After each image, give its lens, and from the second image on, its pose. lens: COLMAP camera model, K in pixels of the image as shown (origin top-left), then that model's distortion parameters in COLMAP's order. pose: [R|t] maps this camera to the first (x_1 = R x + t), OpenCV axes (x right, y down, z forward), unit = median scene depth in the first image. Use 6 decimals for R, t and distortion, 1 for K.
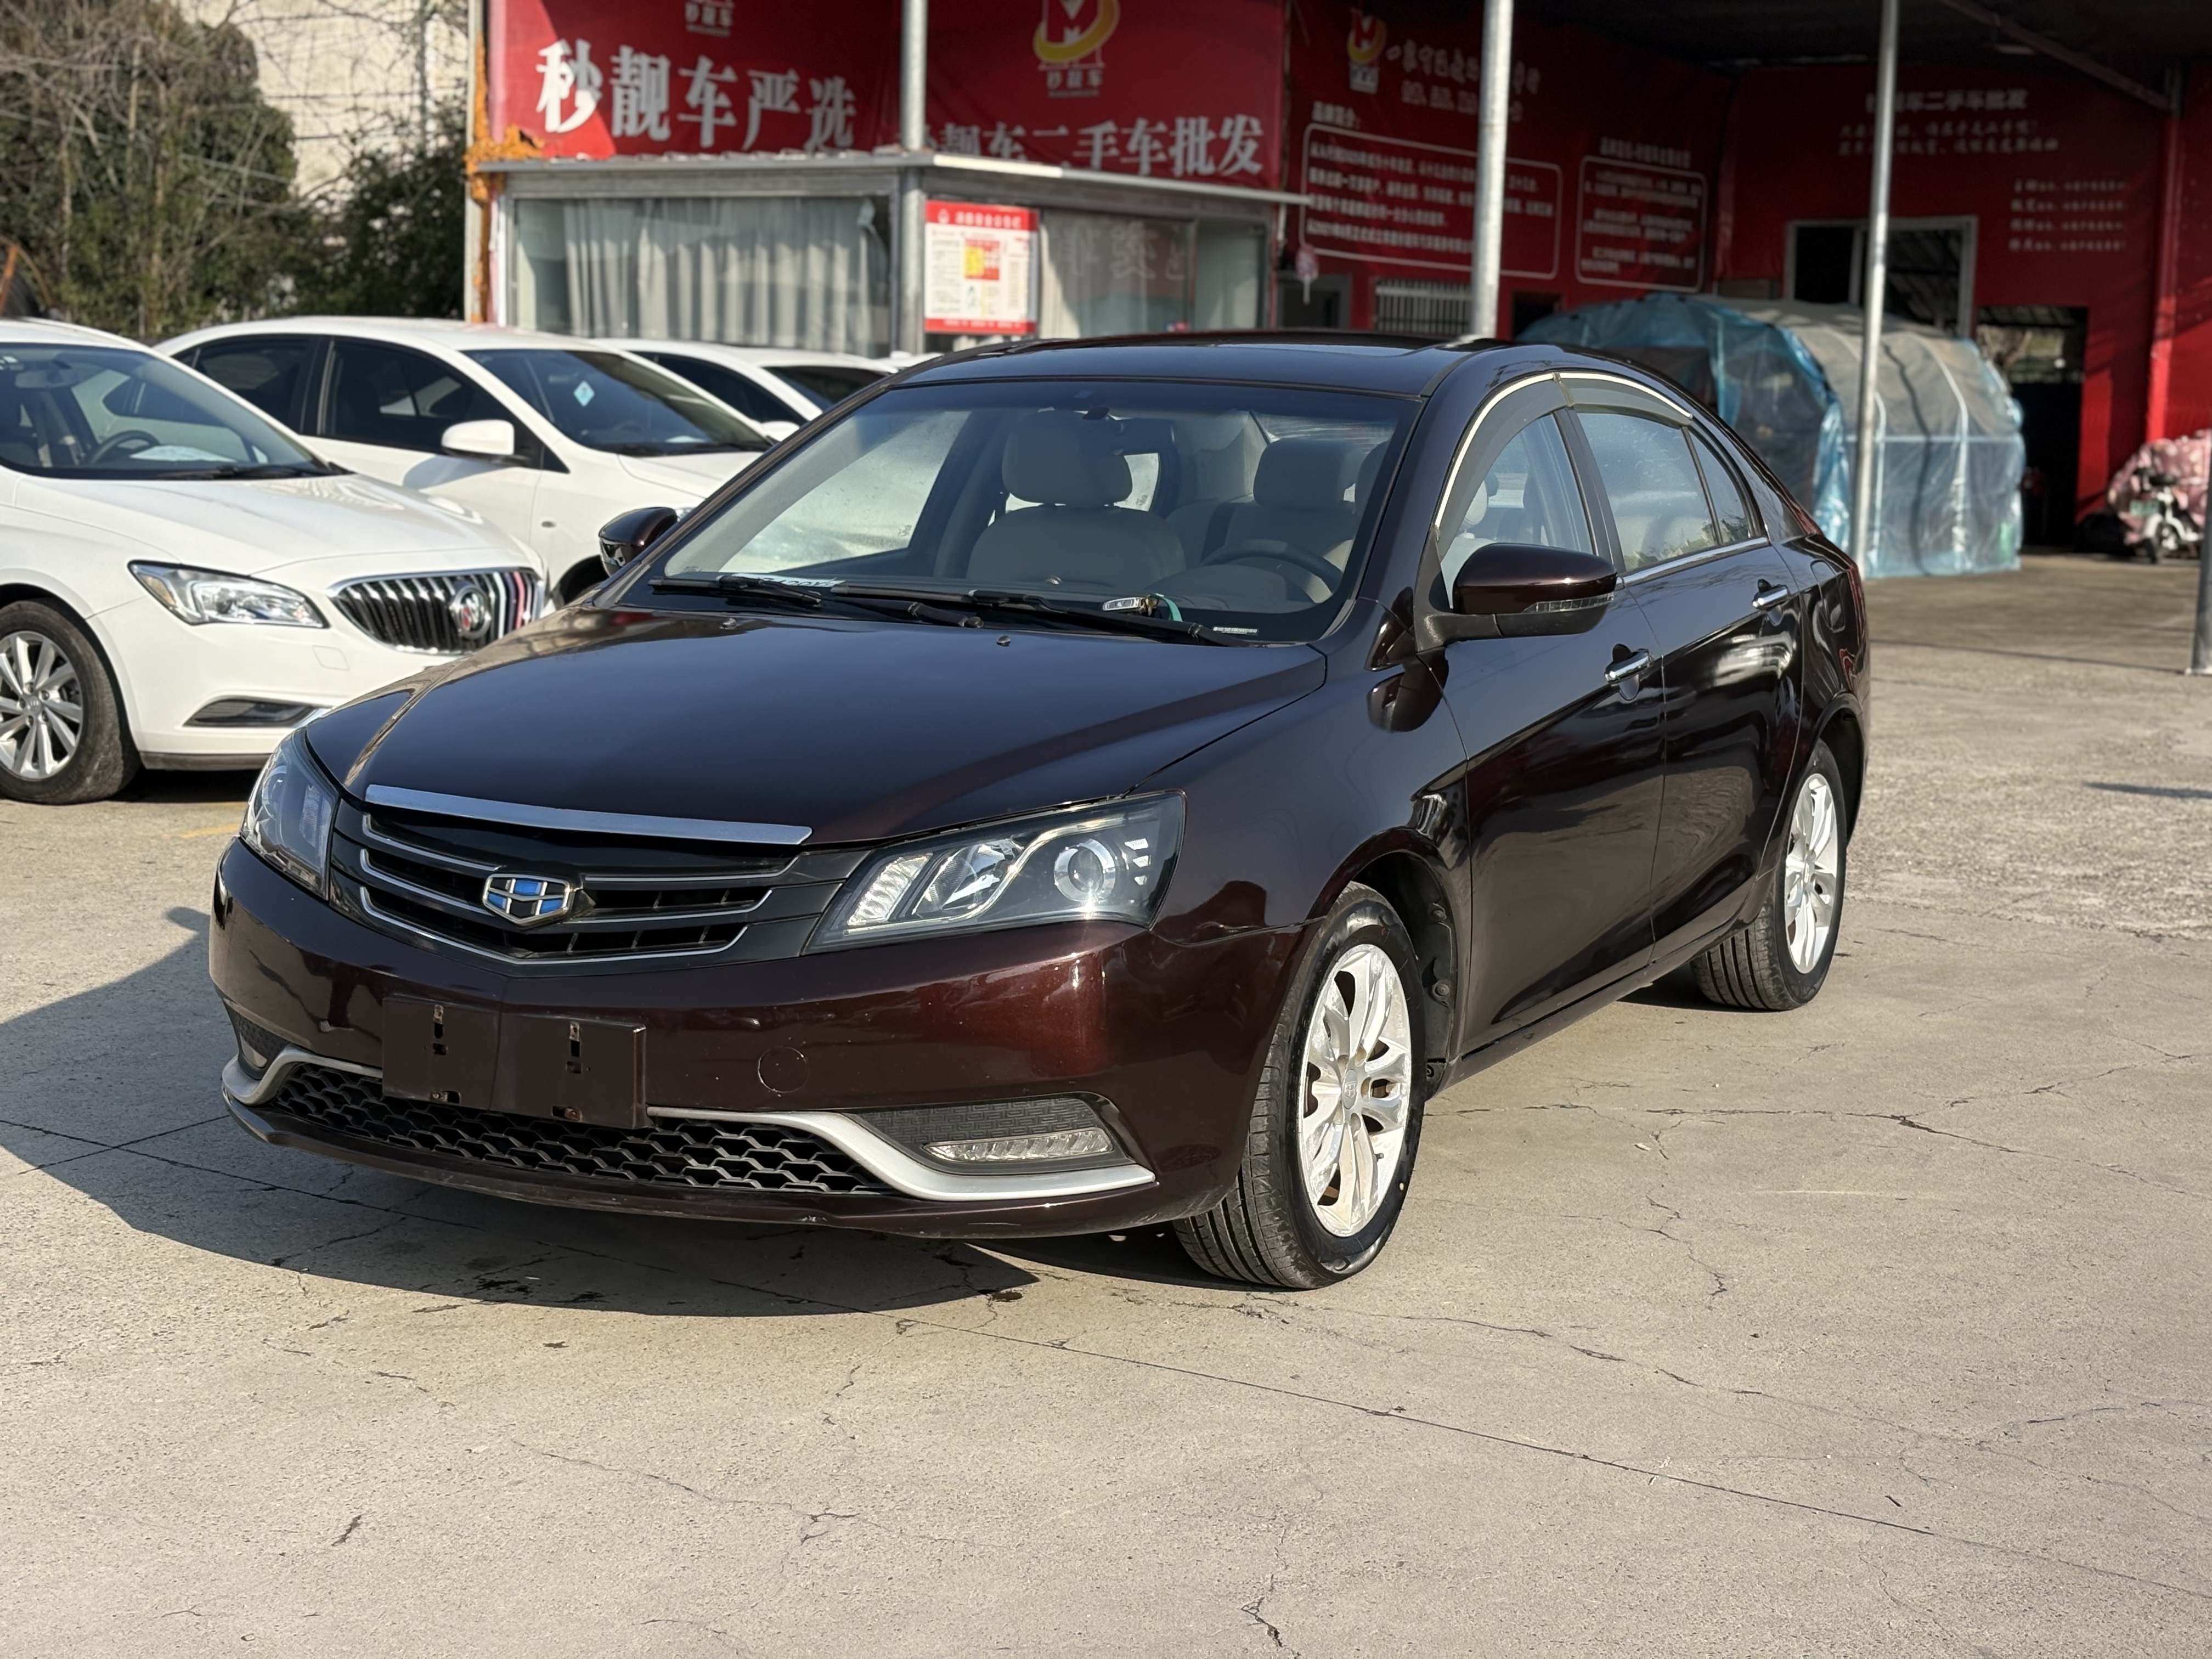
lens RADIAL K [[3329.1, 0, 1106.0], [0, 3329.1, 829.5], [0, 0, 1]] dist [0.225825, -0.878978]
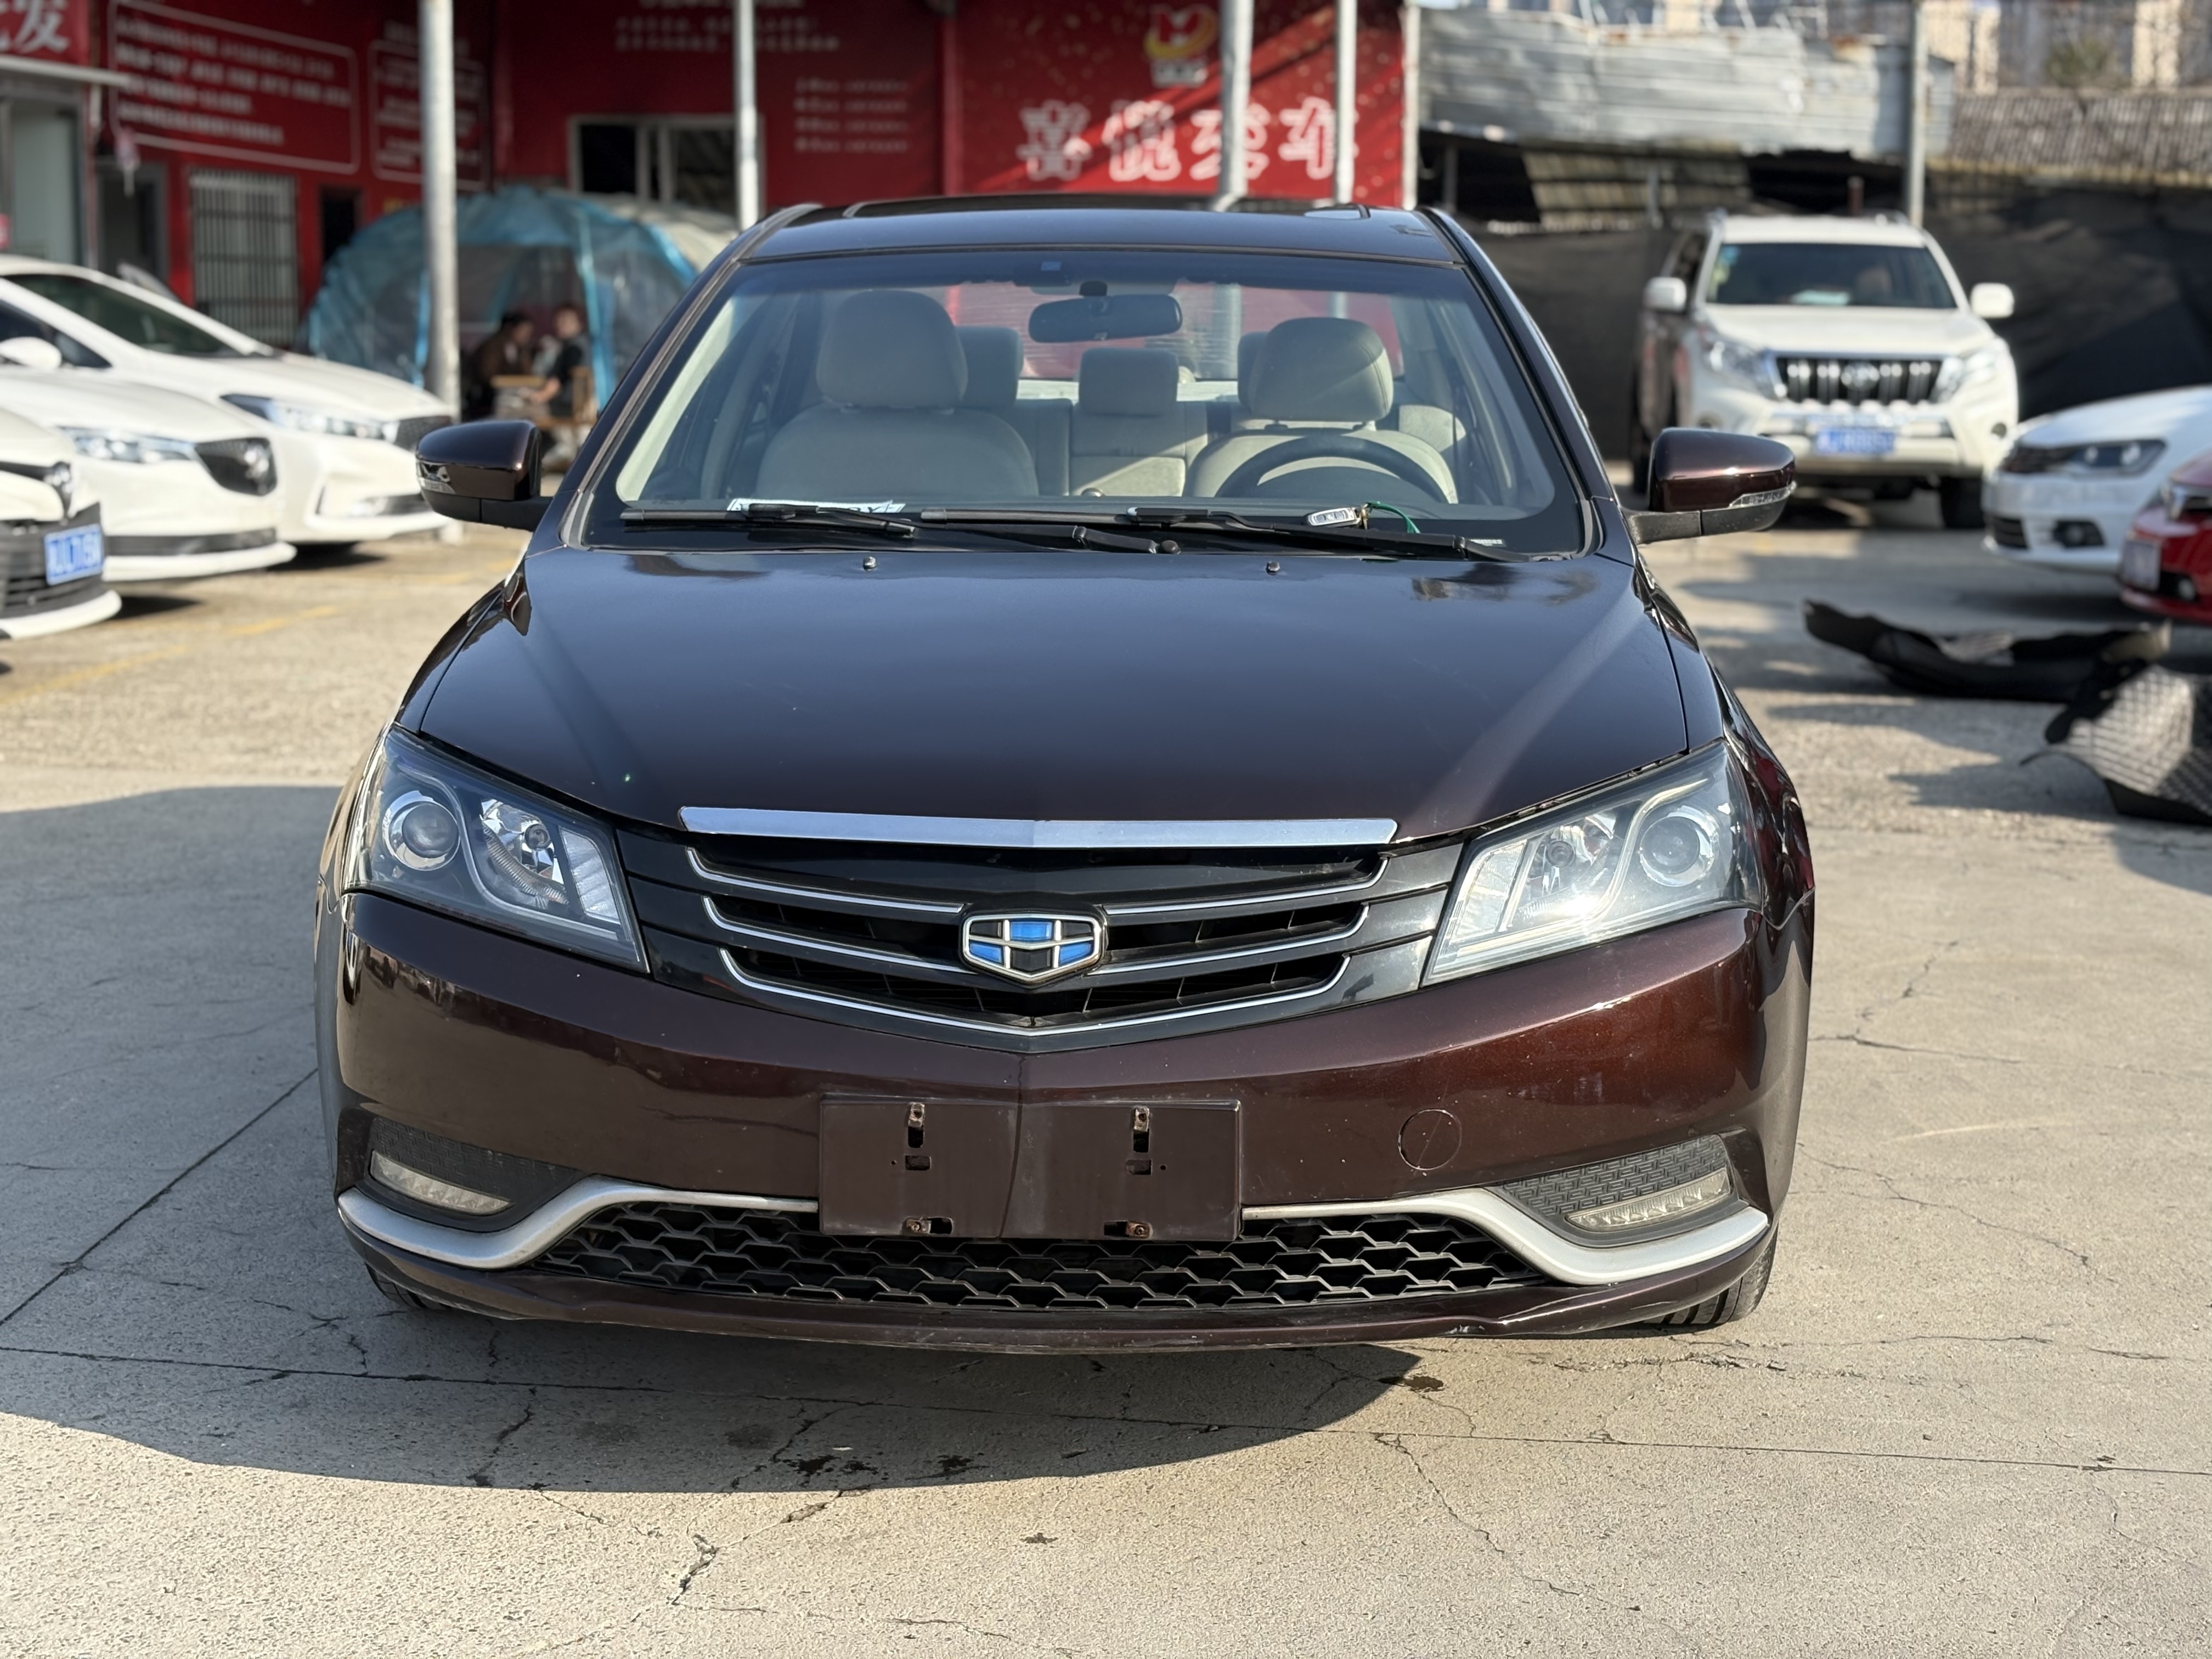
lens RADIAL K [[3329.1, 0, 1106.0], [0, 3329.1, 829.5], [0, 0, 1]] dist [0.225825, -0.878978]
pose [[0.908598, -0.078701, 0.410191, -0.397116], [0.067805, 0.996853, 0.041068, -0.029398], [-0.412132, -0.009502, 0.911075, 0.285077]]
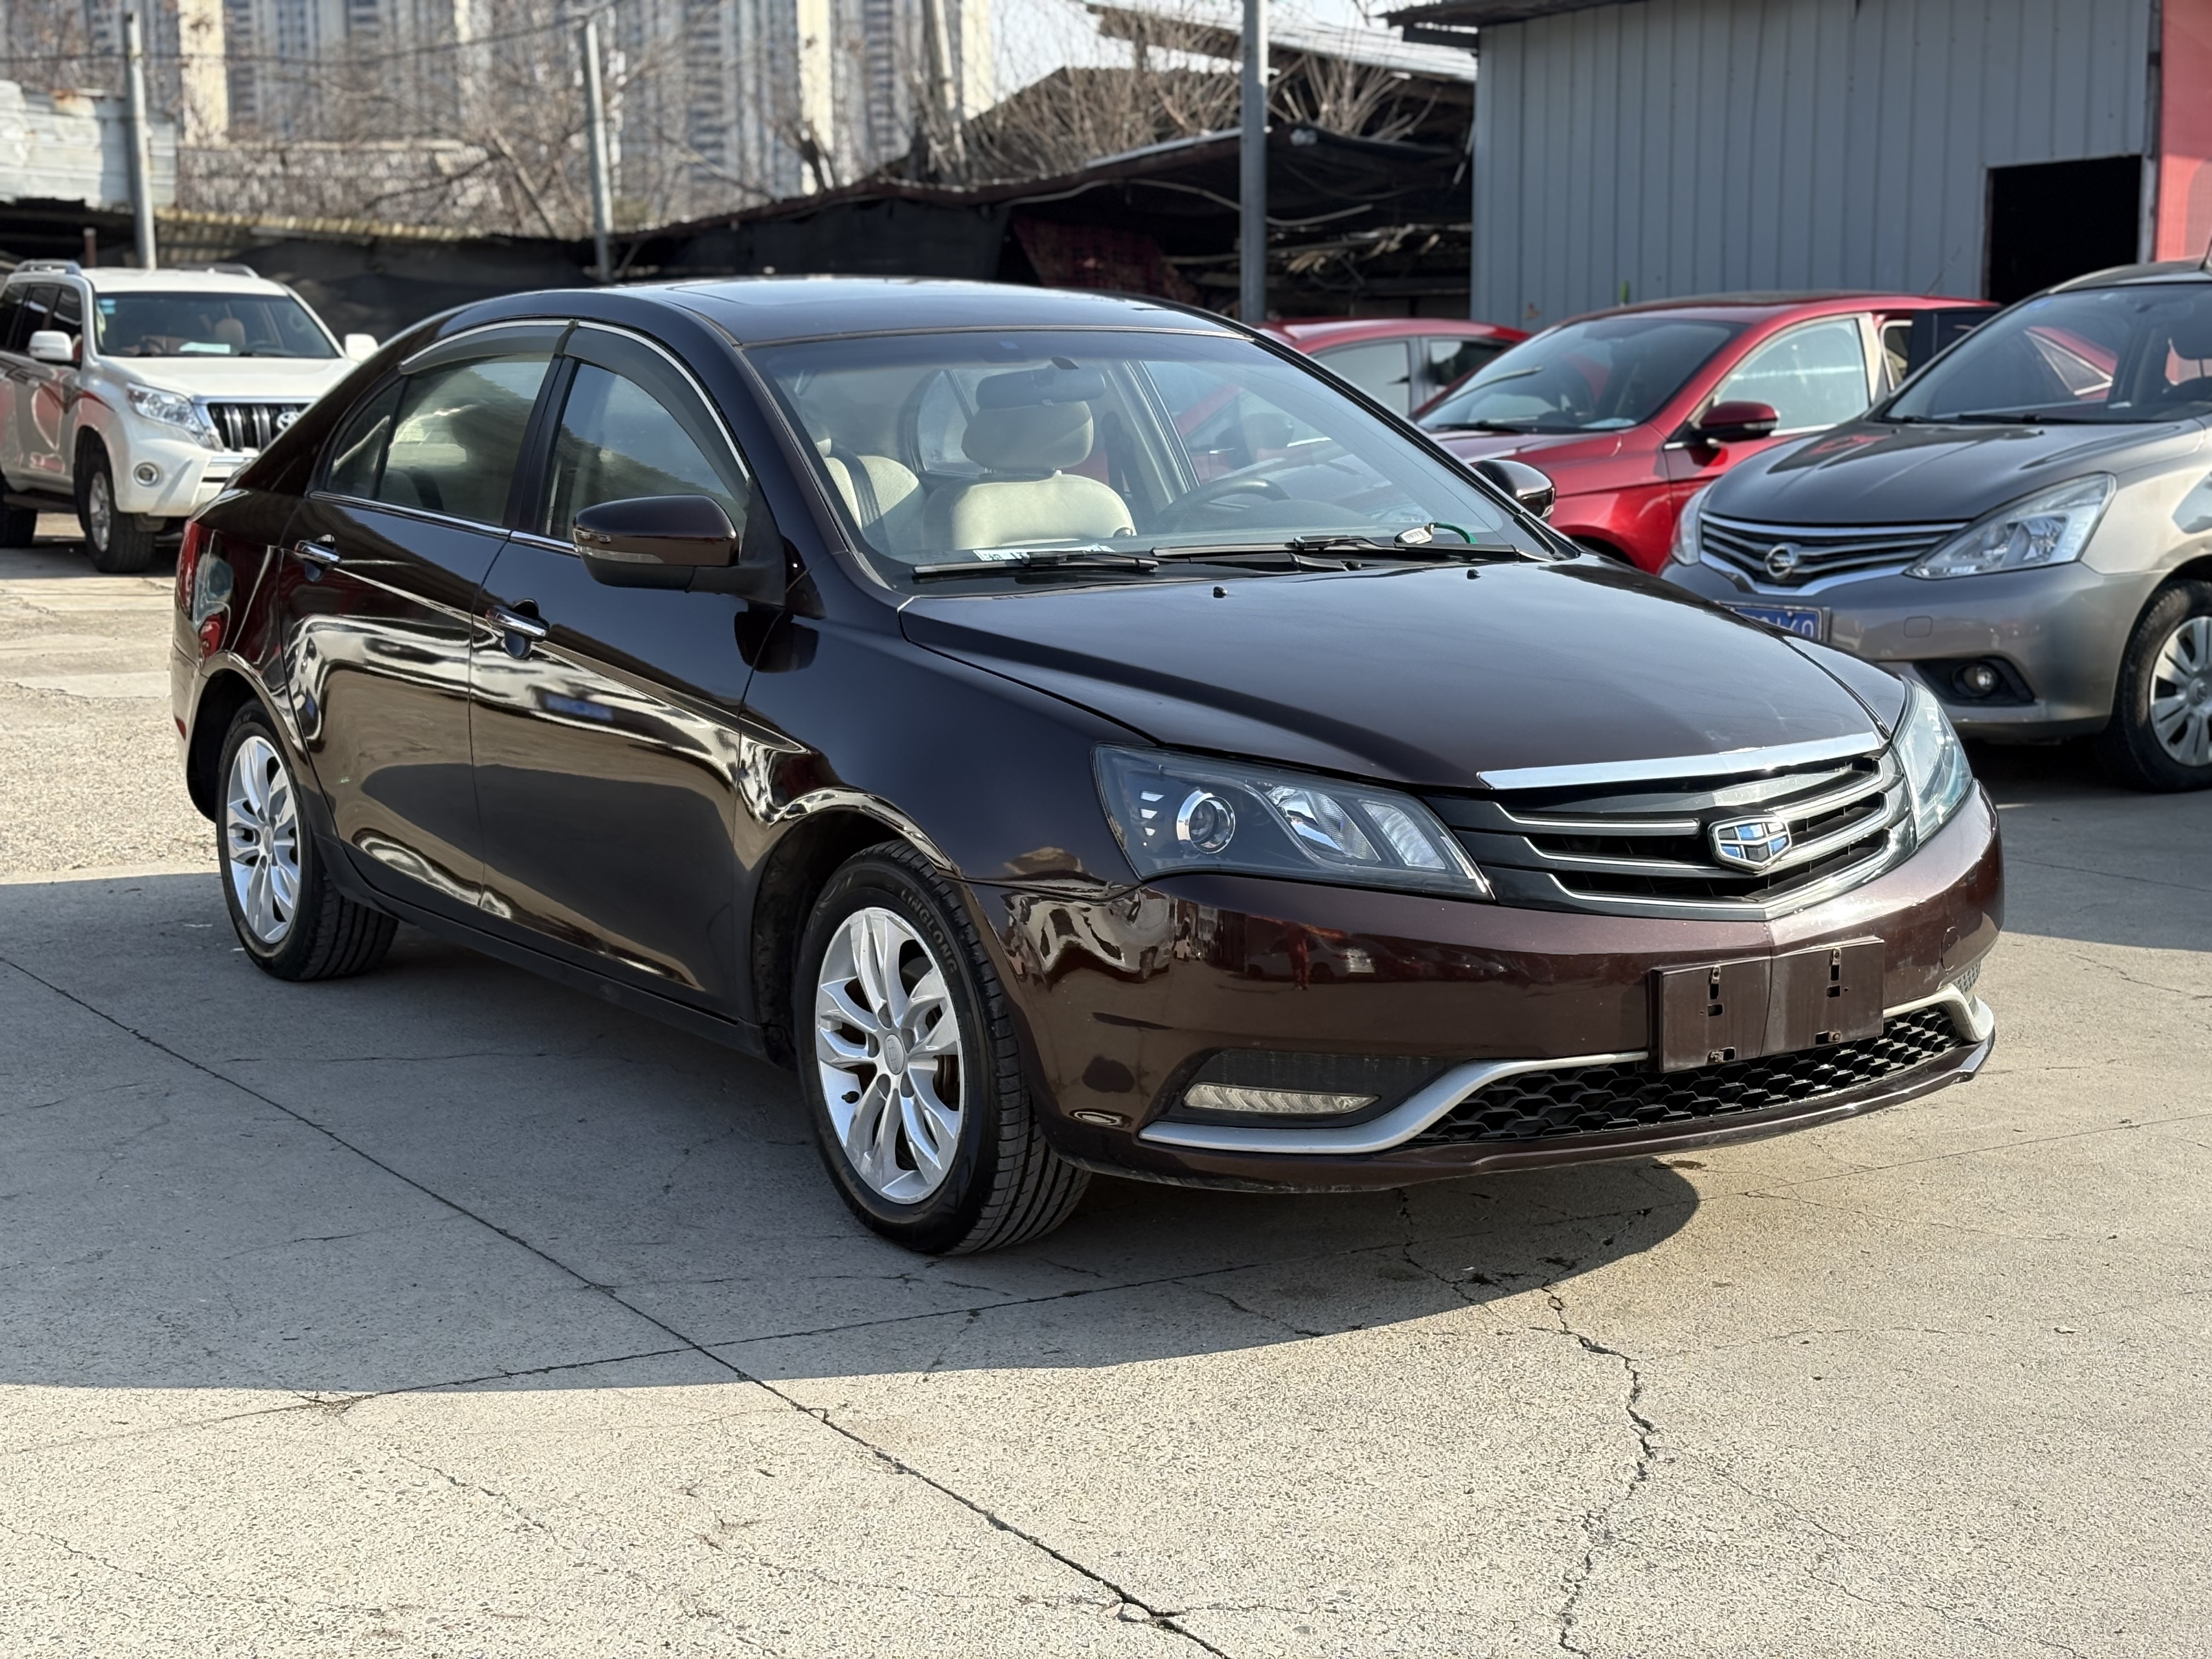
lens RADIAL K [[3329.1, 0, 1106.0], [0, 3329.1, 829.5], [0, 0, 1]] dist [0.225825, -0.878978]
pose [[0.494627, -0.153843, 0.855381, -0.983939], [0.140582, 0.985410, 0.095938, -0.093298], [-0.857660, 0.072798, 0.509038, 0.569278]]
